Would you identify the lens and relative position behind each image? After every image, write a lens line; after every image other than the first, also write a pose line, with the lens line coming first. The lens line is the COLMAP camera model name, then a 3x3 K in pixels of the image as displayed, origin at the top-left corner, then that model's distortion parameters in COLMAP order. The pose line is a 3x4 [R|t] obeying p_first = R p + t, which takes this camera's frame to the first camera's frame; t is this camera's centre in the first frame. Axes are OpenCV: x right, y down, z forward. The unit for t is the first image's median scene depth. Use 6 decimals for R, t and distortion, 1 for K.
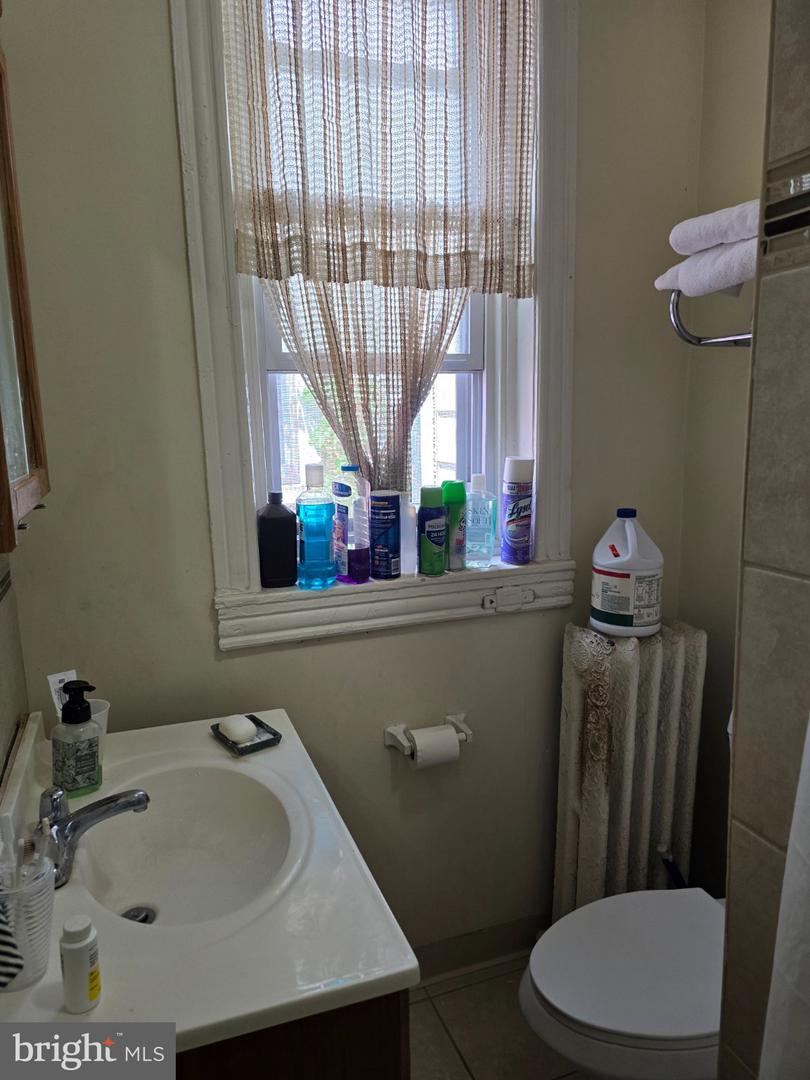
lens RADIAL K [[718.7, 0, 407.3], [0, 718.7, 545.3], [0, 0, 1]] dist [0.050156, -0.038997]
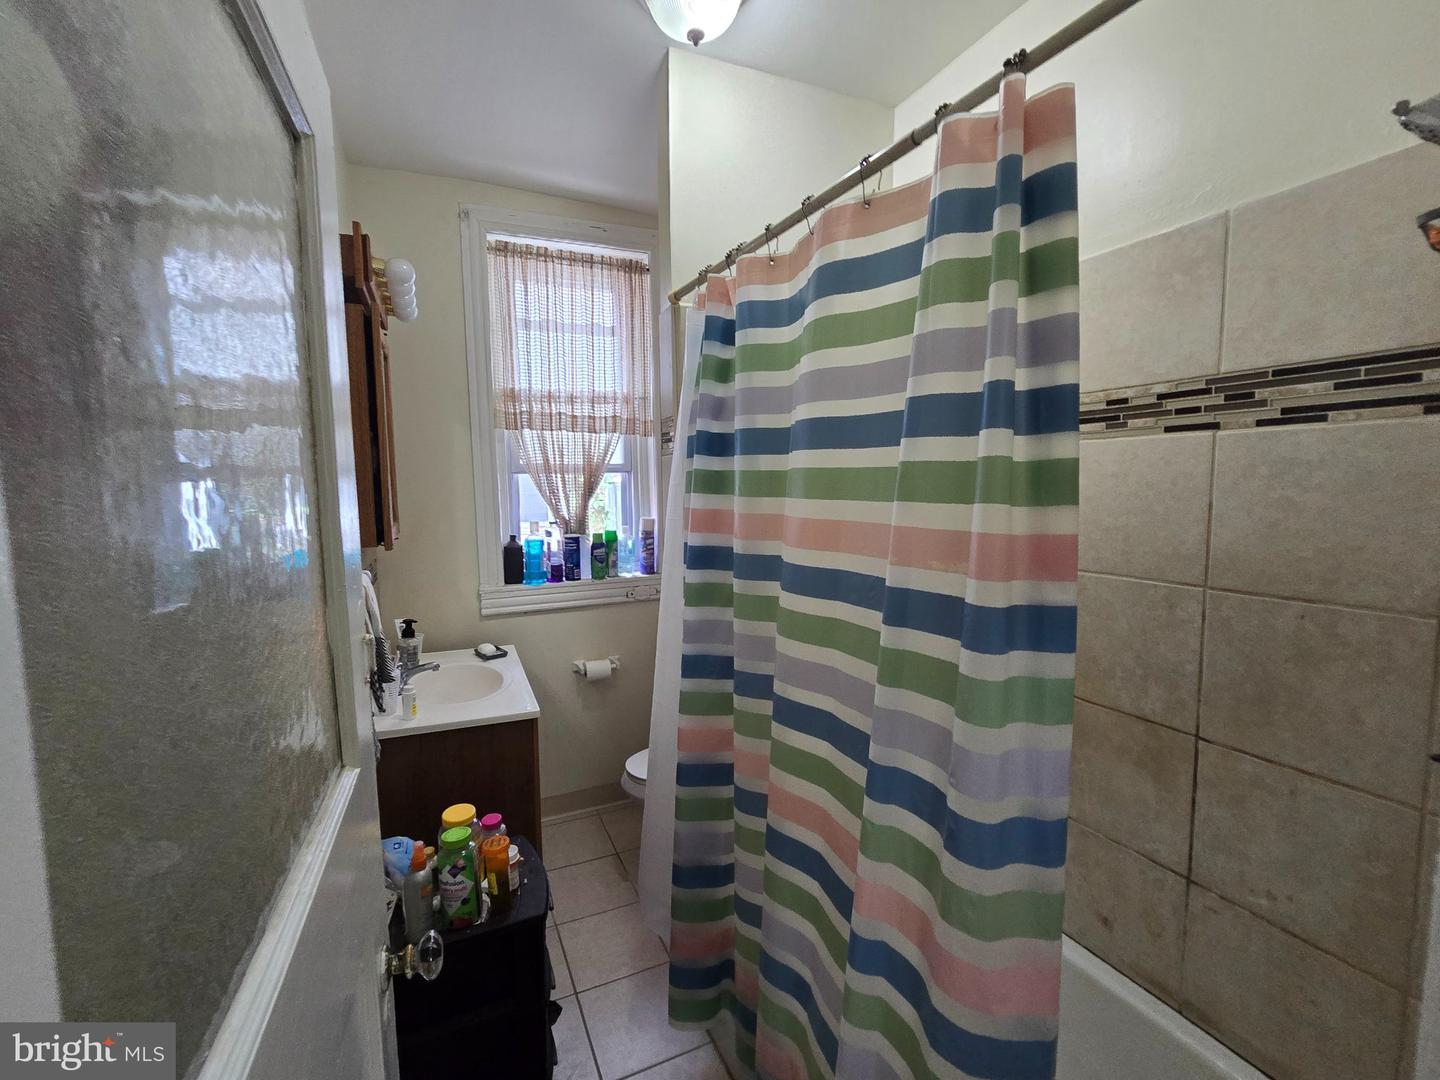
lens RADIAL K [[597.4, 0, 710.7], [0, 597.4, 538.8], [0, 0, 1]] dist [-0.004277, 0.001152]
pose [[0.998647, 0.005411, 0.051715, 0.256848], [-0.001175, 0.996665, -0.081588, 0.066043], [-0.051984, 0.081417, 0.995324, -0.613485]]
